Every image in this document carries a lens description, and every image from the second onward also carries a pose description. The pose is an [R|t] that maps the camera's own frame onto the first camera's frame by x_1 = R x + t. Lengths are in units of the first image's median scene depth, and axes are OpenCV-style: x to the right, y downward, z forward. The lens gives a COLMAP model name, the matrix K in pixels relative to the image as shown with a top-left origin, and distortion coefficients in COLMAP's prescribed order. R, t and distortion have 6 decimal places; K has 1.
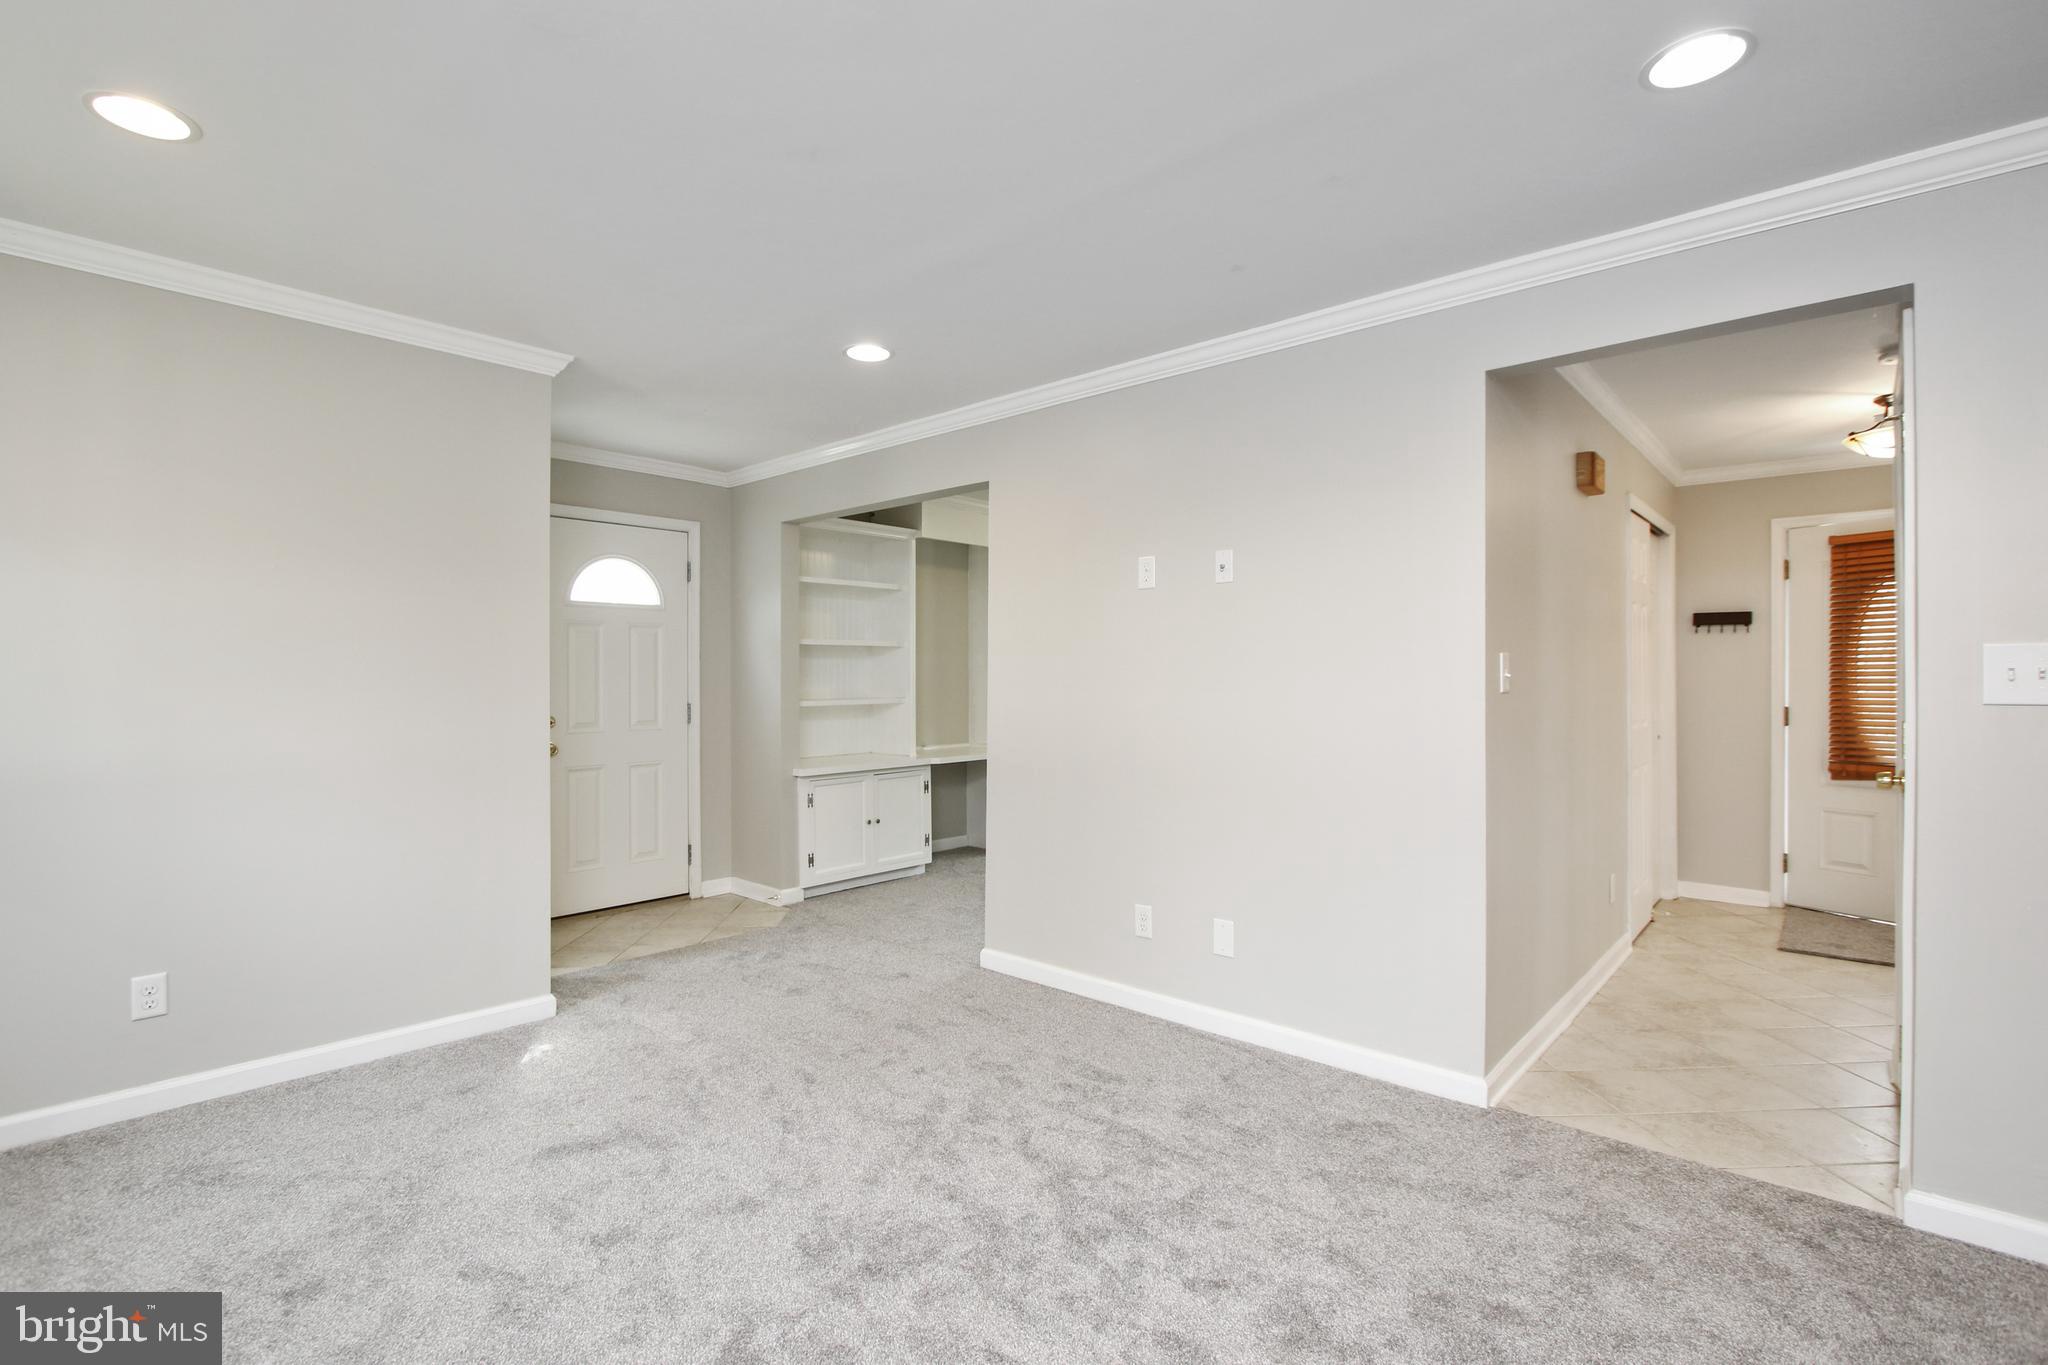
lens RADIAL K [[936.9, 0, 1002.7], [0, 936.9, 680.6], [0, 0, 1]] dist [-0.006906, 0.000827]
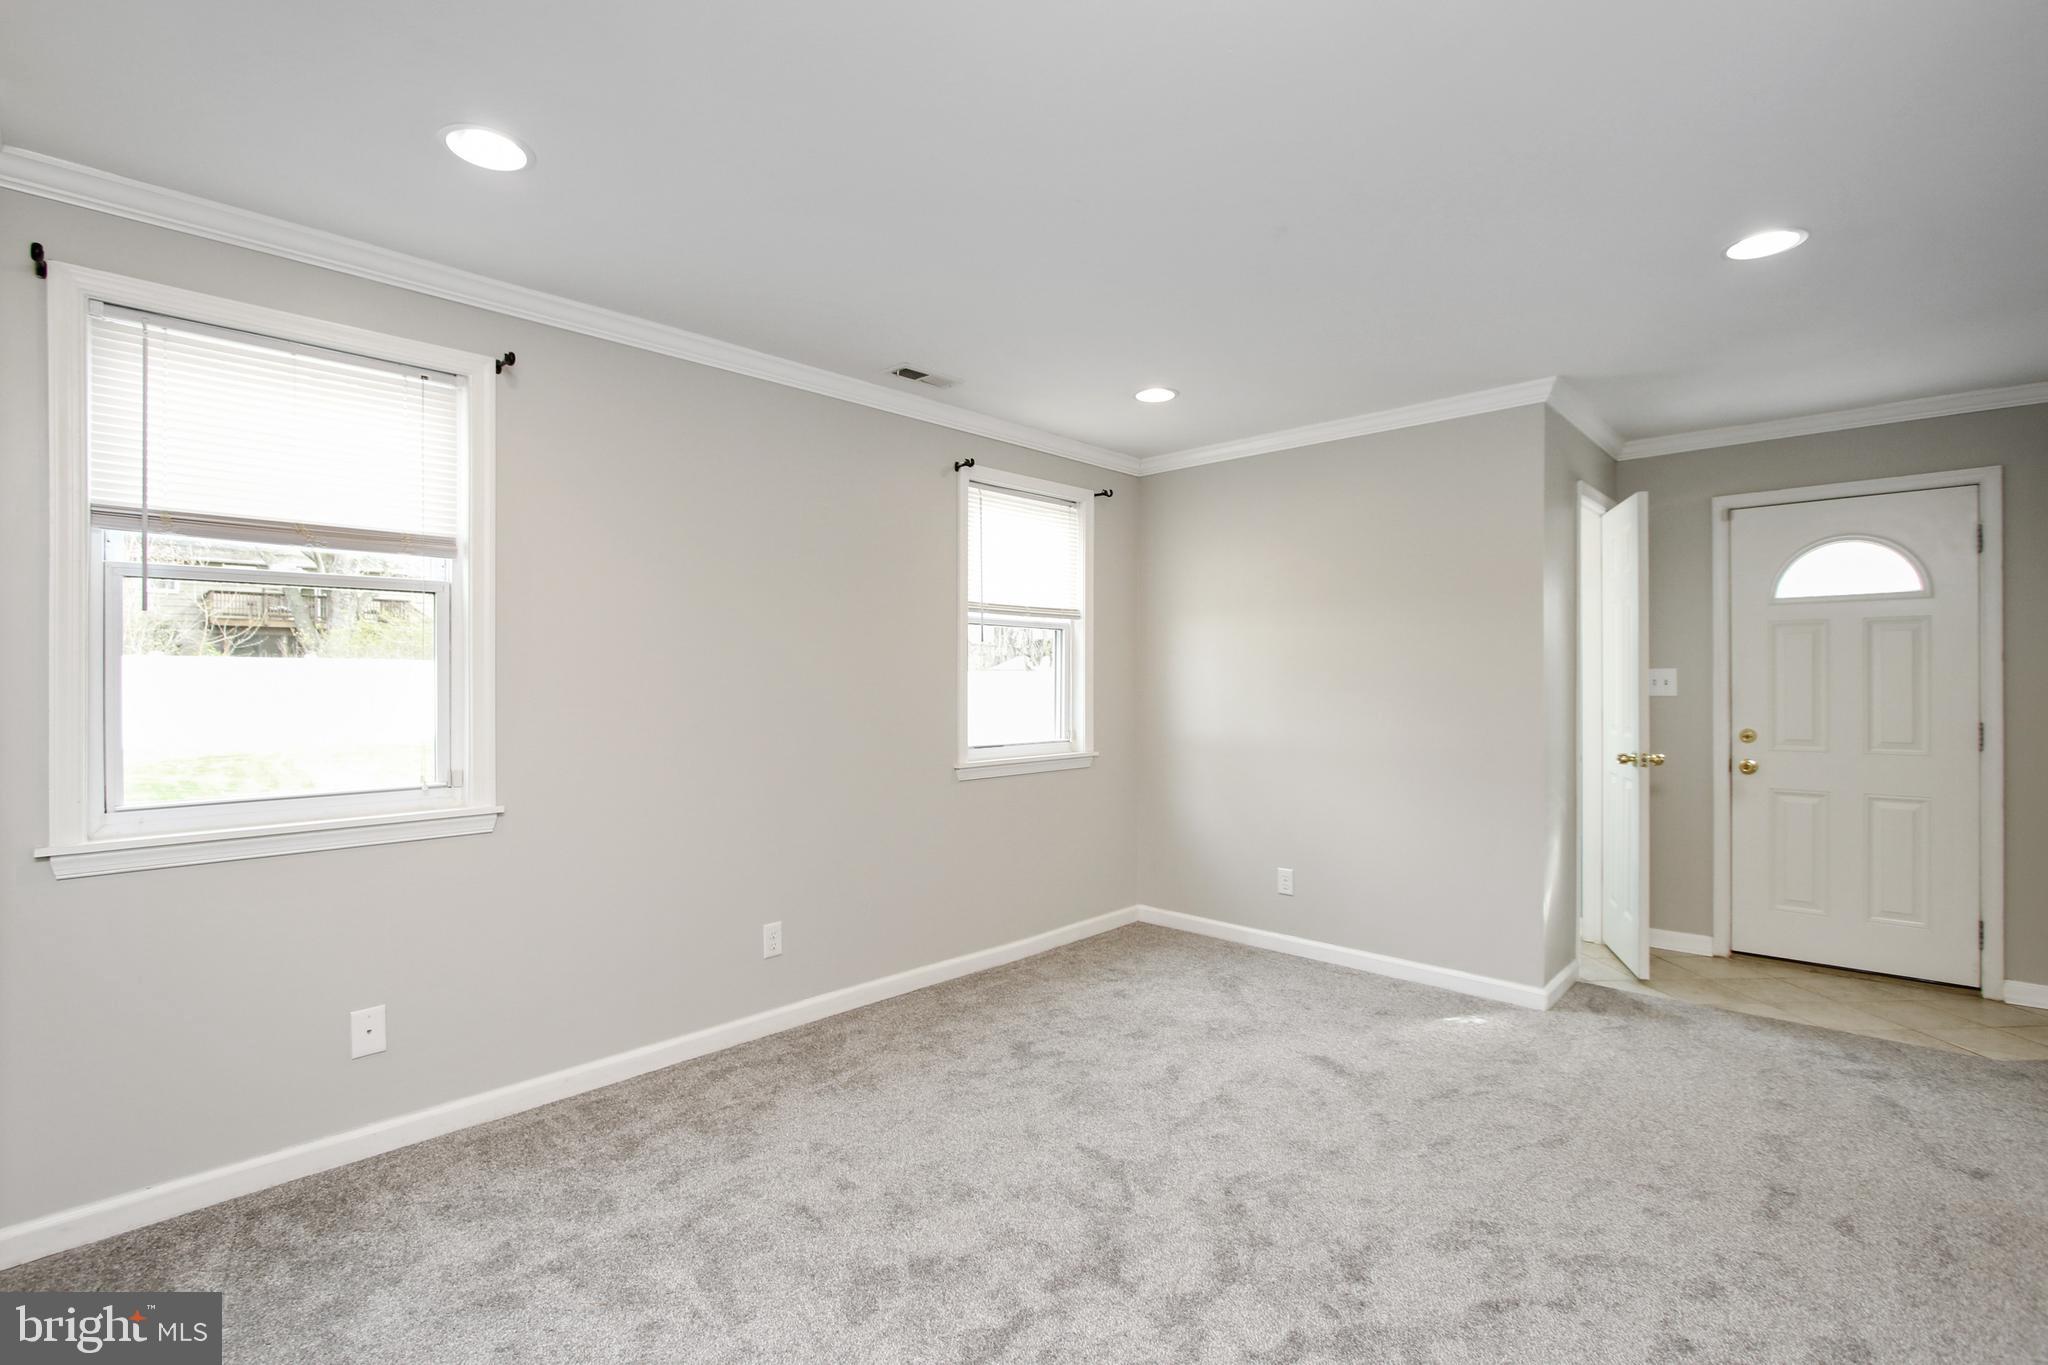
lens RADIAL K [[967.4, 0, 1080.6], [0, 967.4, 682.1], [0, 0, 1]] dist [-0.001408, 0.000517]
pose [[0.019964, -0.002970, -0.999796, 0.619463], [-0.003054, 0.999991, -0.003032, -0.004772], [0.999796, 0.003114, 0.019955, 0.476833]]
